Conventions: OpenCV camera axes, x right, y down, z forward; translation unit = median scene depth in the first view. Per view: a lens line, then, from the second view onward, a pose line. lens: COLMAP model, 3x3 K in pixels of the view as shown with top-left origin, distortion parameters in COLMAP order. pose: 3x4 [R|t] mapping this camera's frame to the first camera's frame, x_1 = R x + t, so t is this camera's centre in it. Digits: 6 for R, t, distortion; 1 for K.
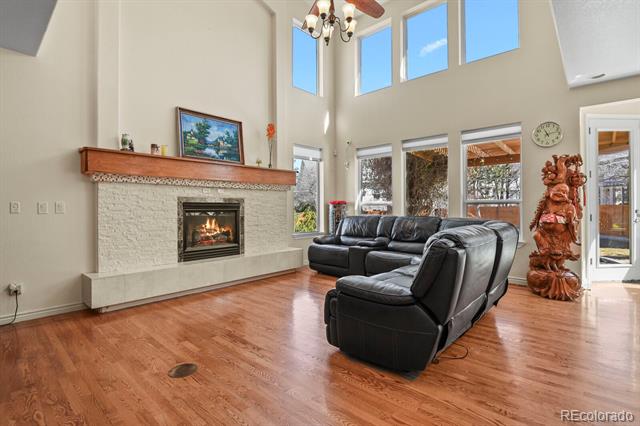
lens RADIAL K [[312.2, 0, 323.5], [0, 312.2, 212.2], [0, 0, 1]] dist [-0.002241, -0.000233]
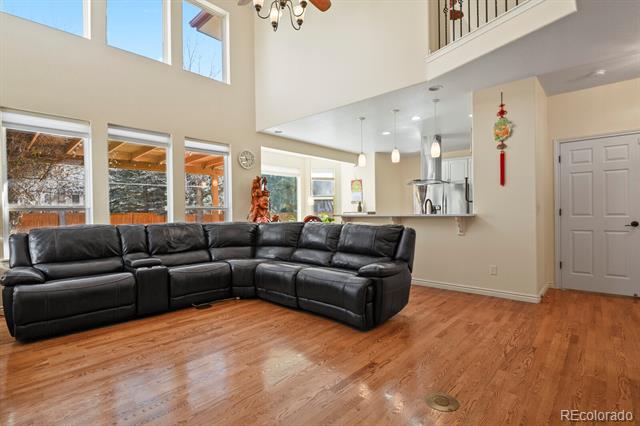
lens RADIAL K [[312.2, 0, 323.5], [0, 312.2, 212.2], [0, 0, 1]] dist [-0.002241, -0.000233]
pose [[0.017130, 0.003701, 0.999846, -0.968497], [0.024687, 0.999687, -0.004123, -0.003584], [-0.999548, 0.024754, 0.017034, 0.964641]]
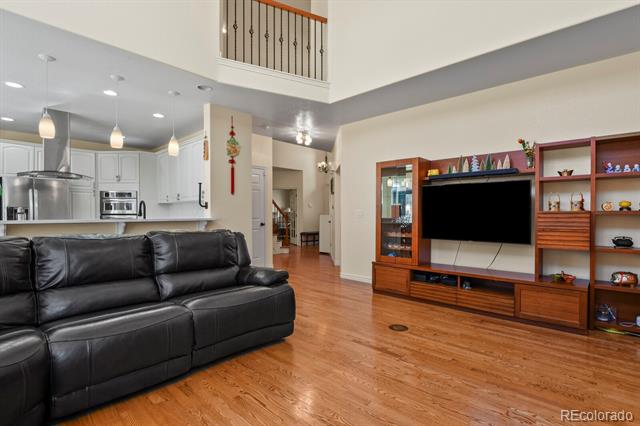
lens RADIAL K [[312.2, 0, 323.5], [0, 312.2, 212.2], [0, 0, 1]] dist [-0.002241, -0.000233]
pose [[-0.999544, 0.003537, 0.030002, -0.112596], [0.003754, 0.999967, 0.007166, -0.023677], [-0.029975, 0.007276, -0.999524, 1.817732]]
